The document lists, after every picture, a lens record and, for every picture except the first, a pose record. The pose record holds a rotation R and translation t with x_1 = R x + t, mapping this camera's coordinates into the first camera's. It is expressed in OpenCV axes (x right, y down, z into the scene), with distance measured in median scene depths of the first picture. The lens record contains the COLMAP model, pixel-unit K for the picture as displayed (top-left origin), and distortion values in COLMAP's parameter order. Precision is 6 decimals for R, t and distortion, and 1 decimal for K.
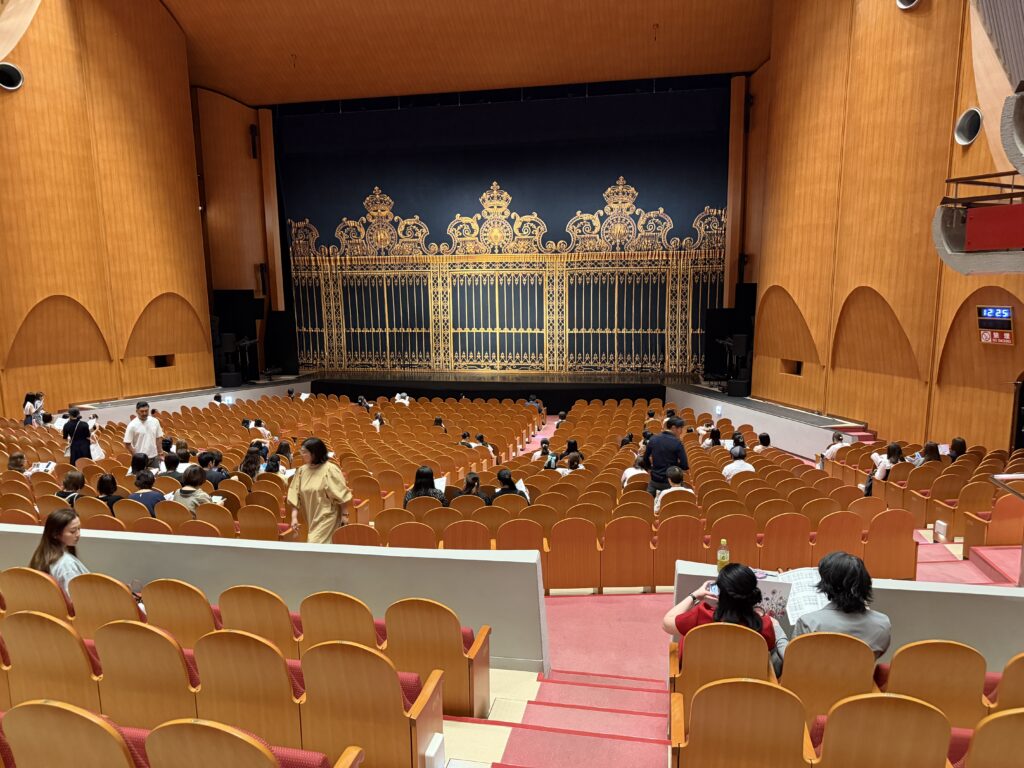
lens RADIAL K [[616.8, 0, 512.0], [0, 616.8, 384.0], [0, 0, 1]] dist [0.002451, -0.001510]
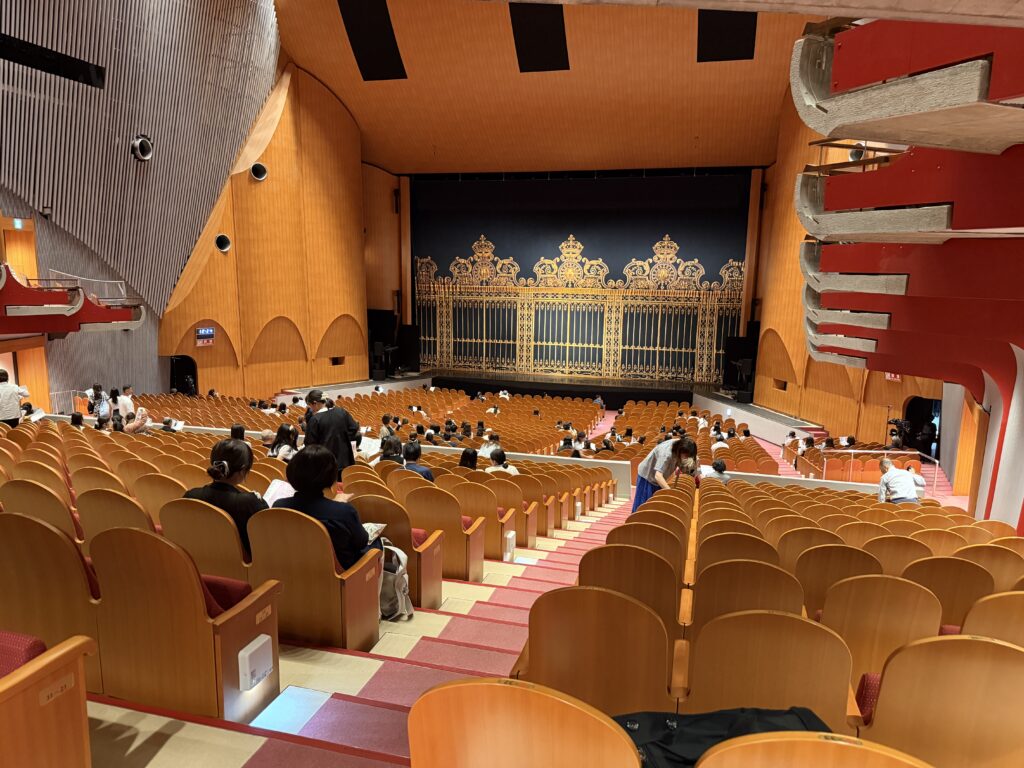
lens RADIAL K [[616.8, 0, 512.0], [0, 616.8, 384.0], [0, 0, 1]] dist [0.002451, -0.001510]
pose [[0.997455, 0.040846, -0.058431, -0.064950], [-0.039778, 0.999022, 0.019315, -0.023894], [0.059163, -0.016942, 0.998105, -0.350689]]
